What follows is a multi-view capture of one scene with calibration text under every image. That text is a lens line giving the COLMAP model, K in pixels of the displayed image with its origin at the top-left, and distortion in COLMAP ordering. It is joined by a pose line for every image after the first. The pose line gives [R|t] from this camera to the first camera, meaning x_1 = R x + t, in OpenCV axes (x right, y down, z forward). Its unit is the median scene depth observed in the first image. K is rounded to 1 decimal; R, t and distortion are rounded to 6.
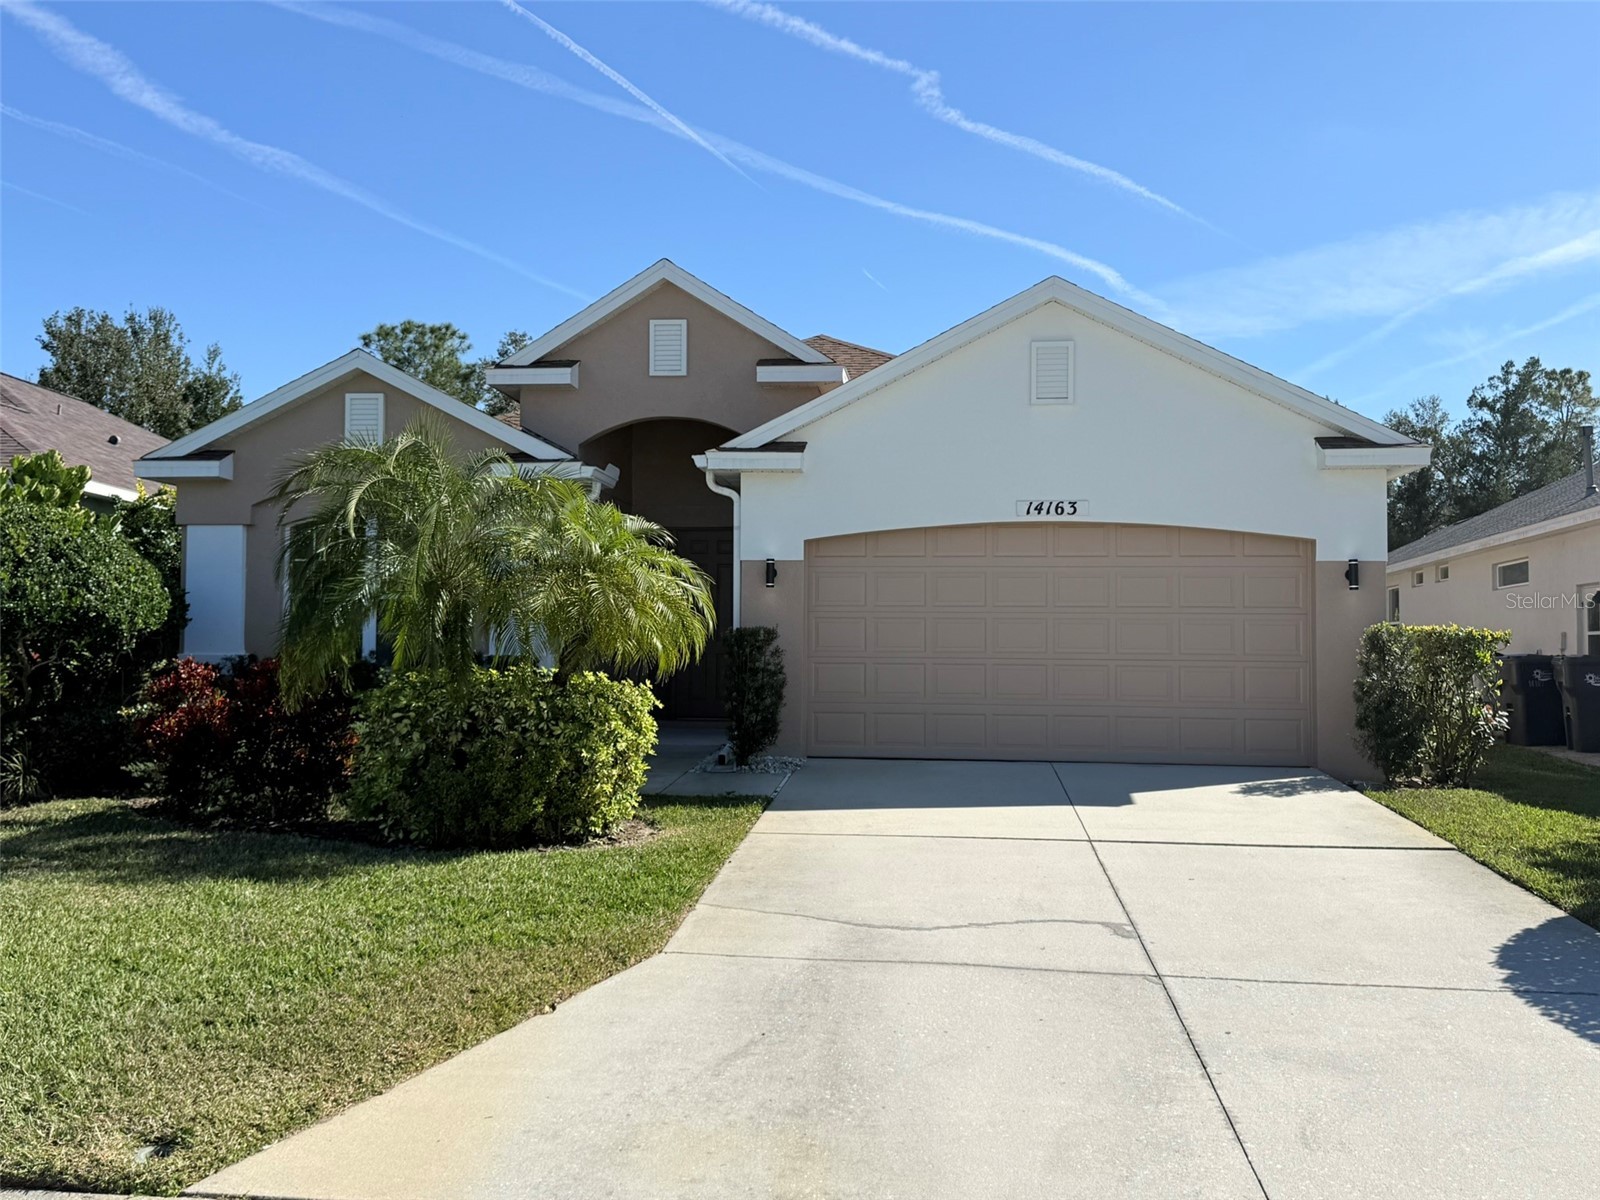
lens RADIAL K [[1407.7, 0, 800.0], [0, 1407.7, 600.0], [0, 0, 1]] dist [0.111819, -0.151751]
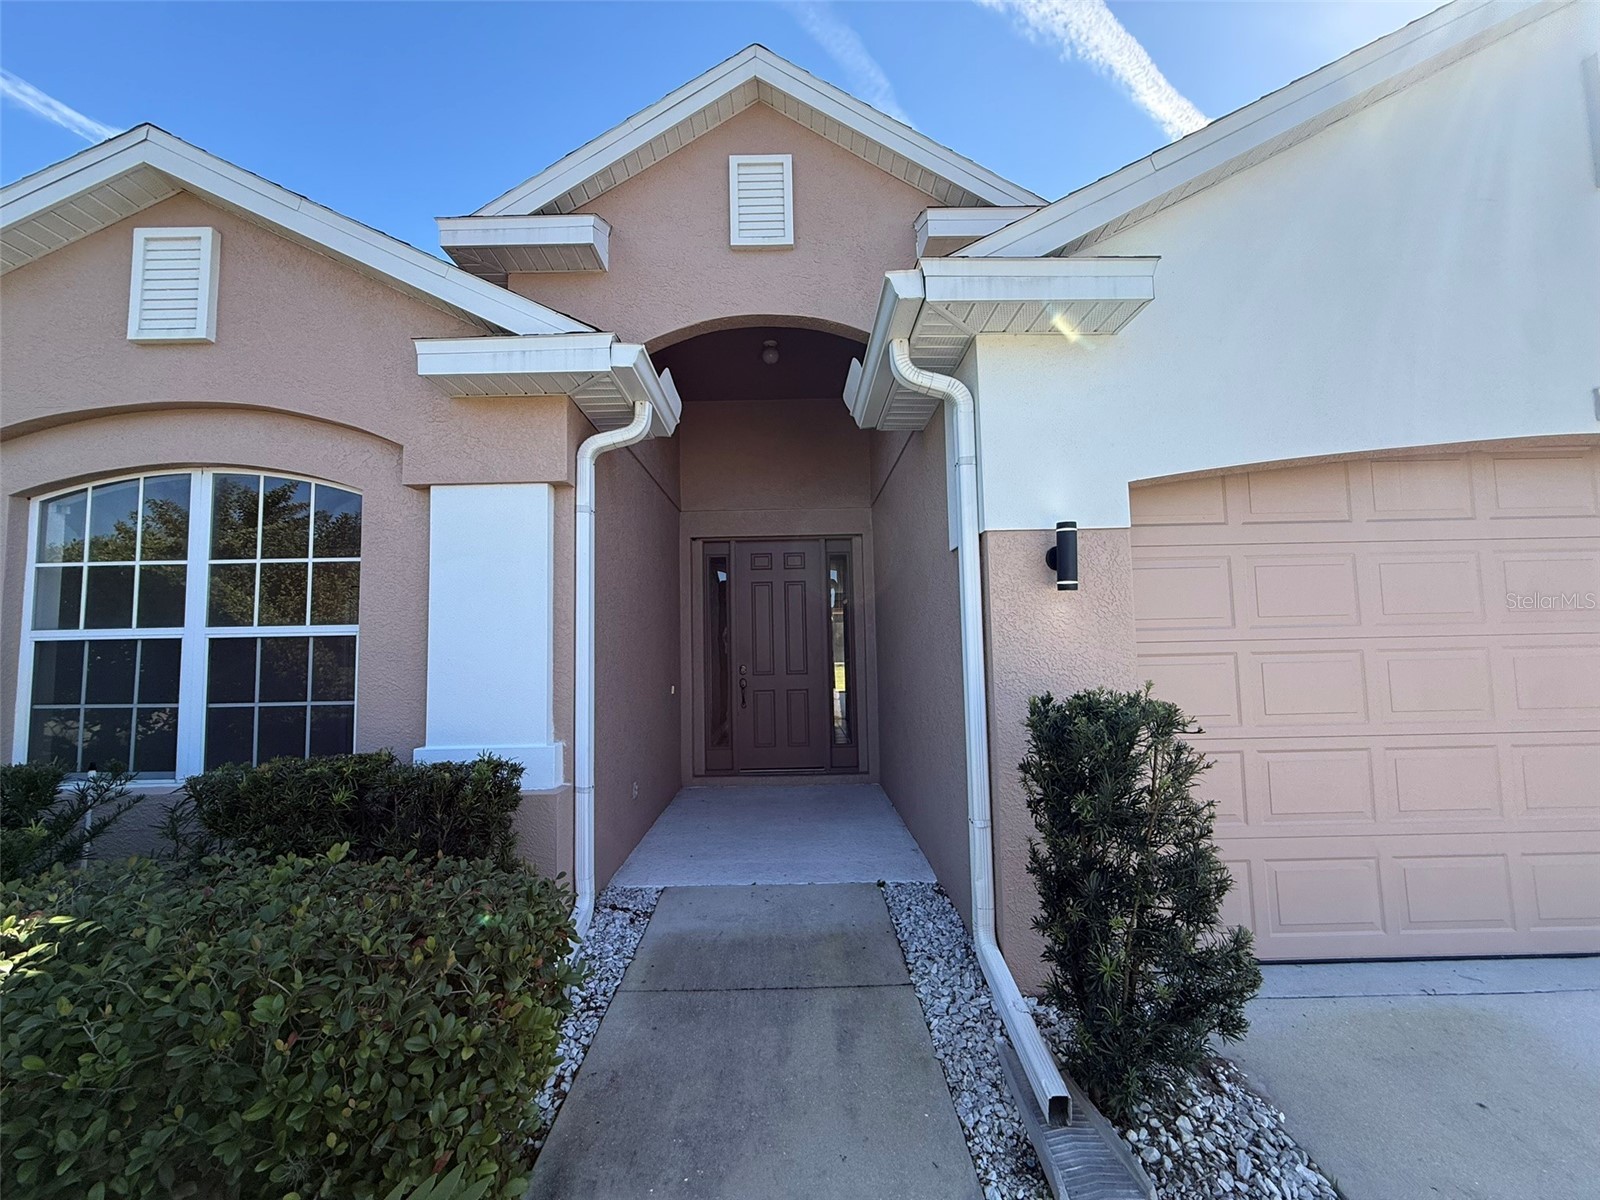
lens RADIAL K [[639.9, 0, 800.0], [0, 639.9, 600.0], [0, 0, 1]] dist [0.000251, -0.000342]
pose [[0.993953, -0.021324, 0.107714, -0.120345], [0.024658, 0.999254, -0.029720, -0.002218], [-0.107000, 0.032196, 0.993738, 0.805722]]
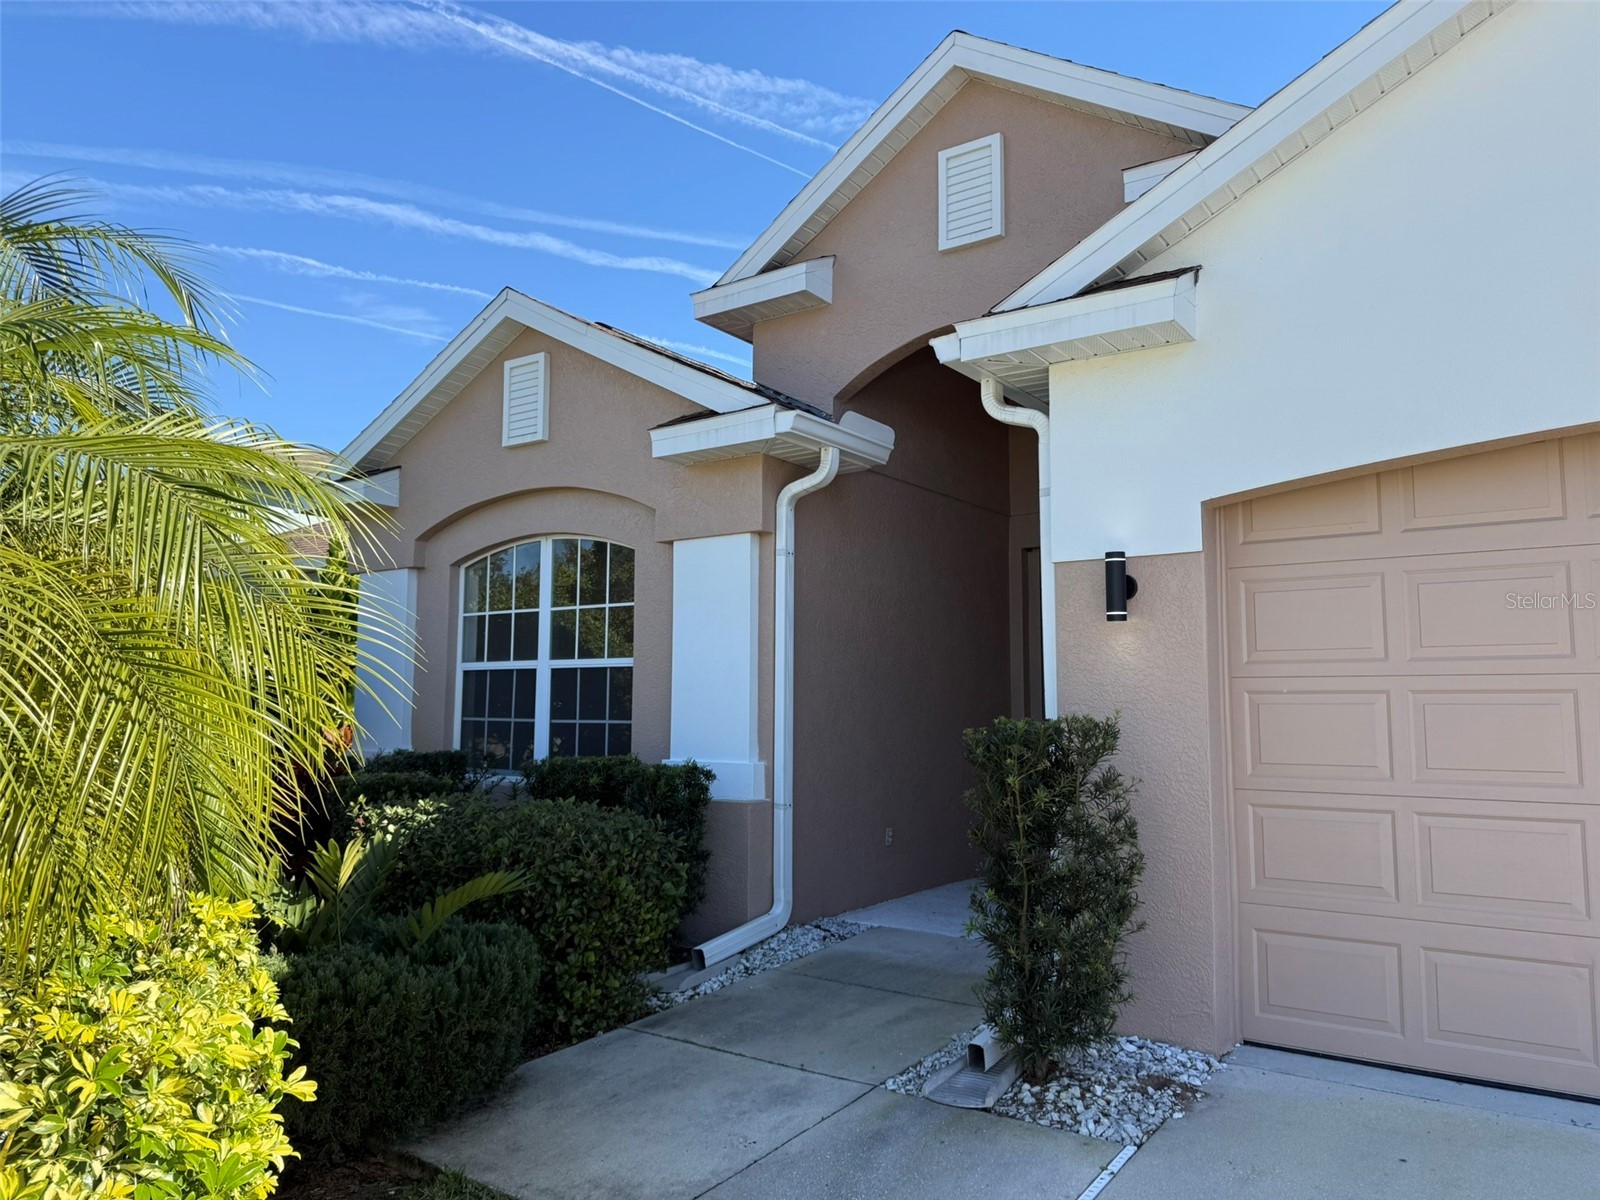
lens RADIAL K [[1114.1, 0, 800.0], [0, 1114.1, 600.0], [0, 0, 1]] dist [0.105470, -0.136549]
pose [[0.867991, -0.051814, -0.493870, 0.061306], [0.023146, 0.997682, -0.063991, 0.003966], [0.496041, 0.044113, 0.867178, 0.655454]]
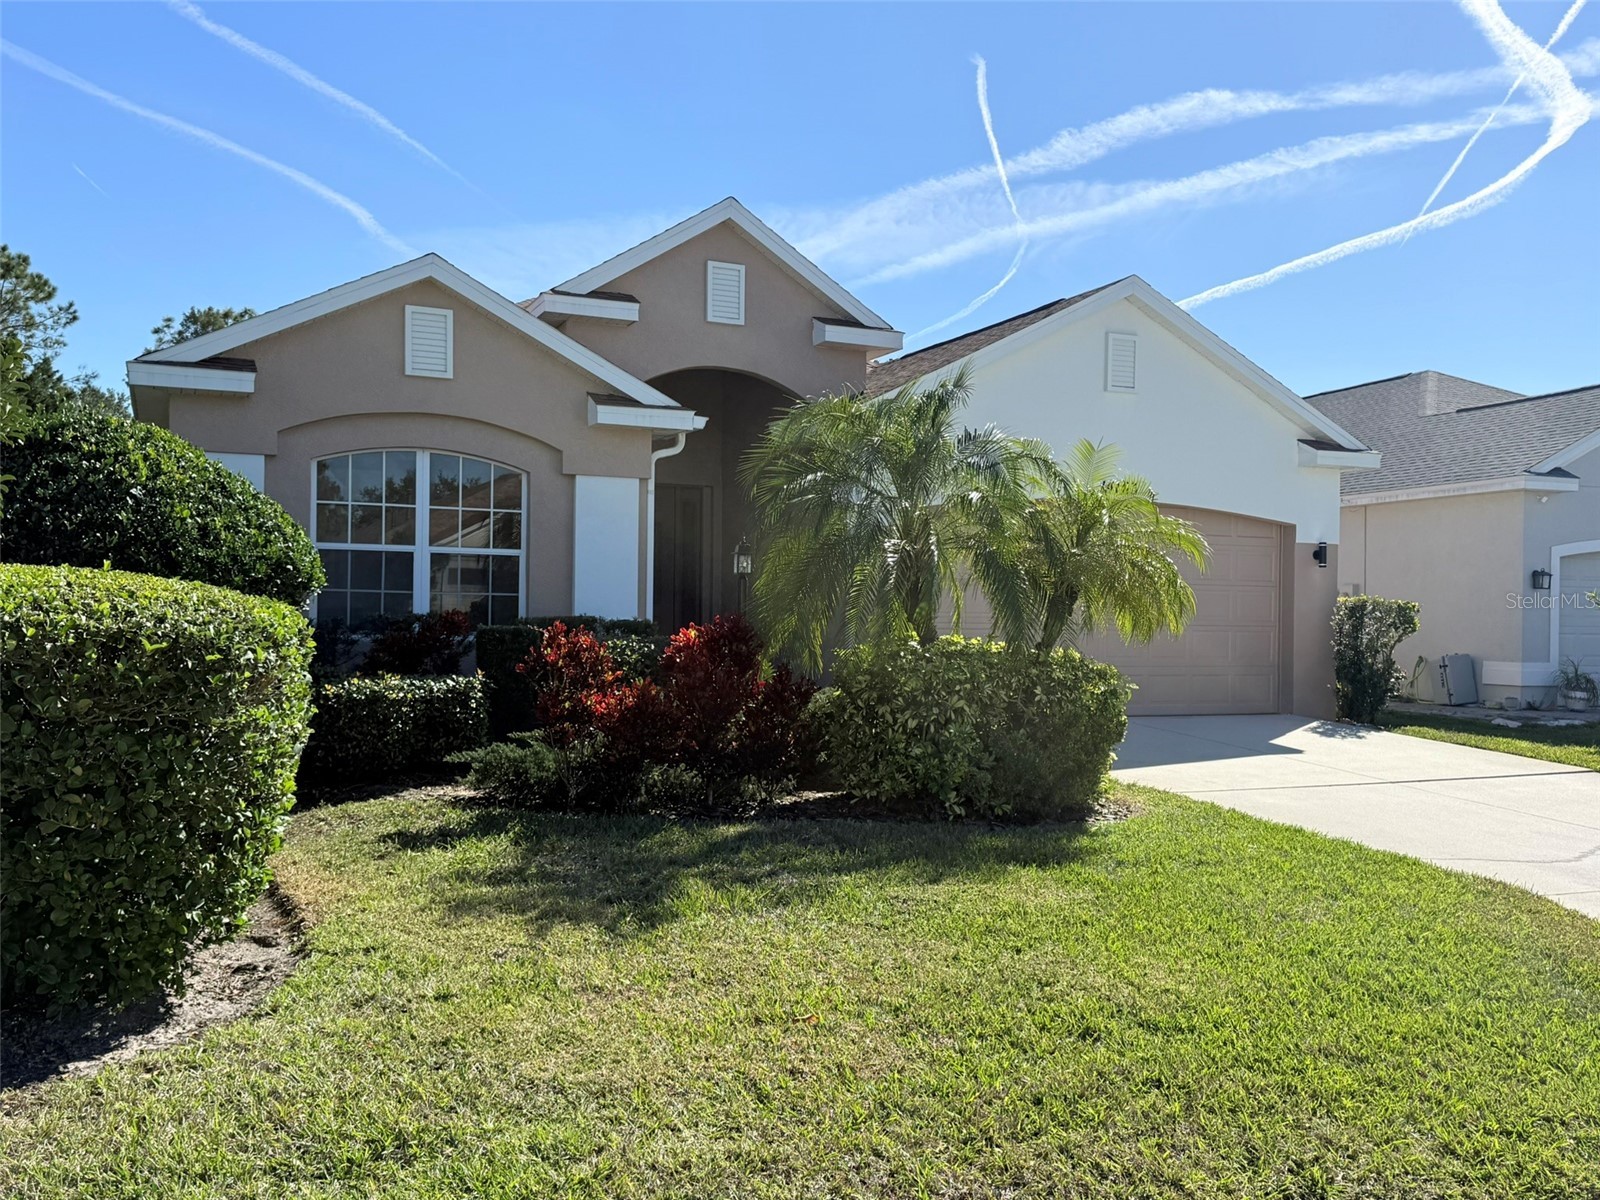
lens RADIAL K [[1407.7, 0, 800.0], [0, 1407.7, 600.0], [0, 0, 1]] dist [0.111819, -0.151751]
pose [[0.866244, 0.009268, 0.499535, -0.569076], [-0.025785, 0.999325, 0.026173, -0.000263], [-0.498955, -0.035553, 0.865898, 0.166686]]
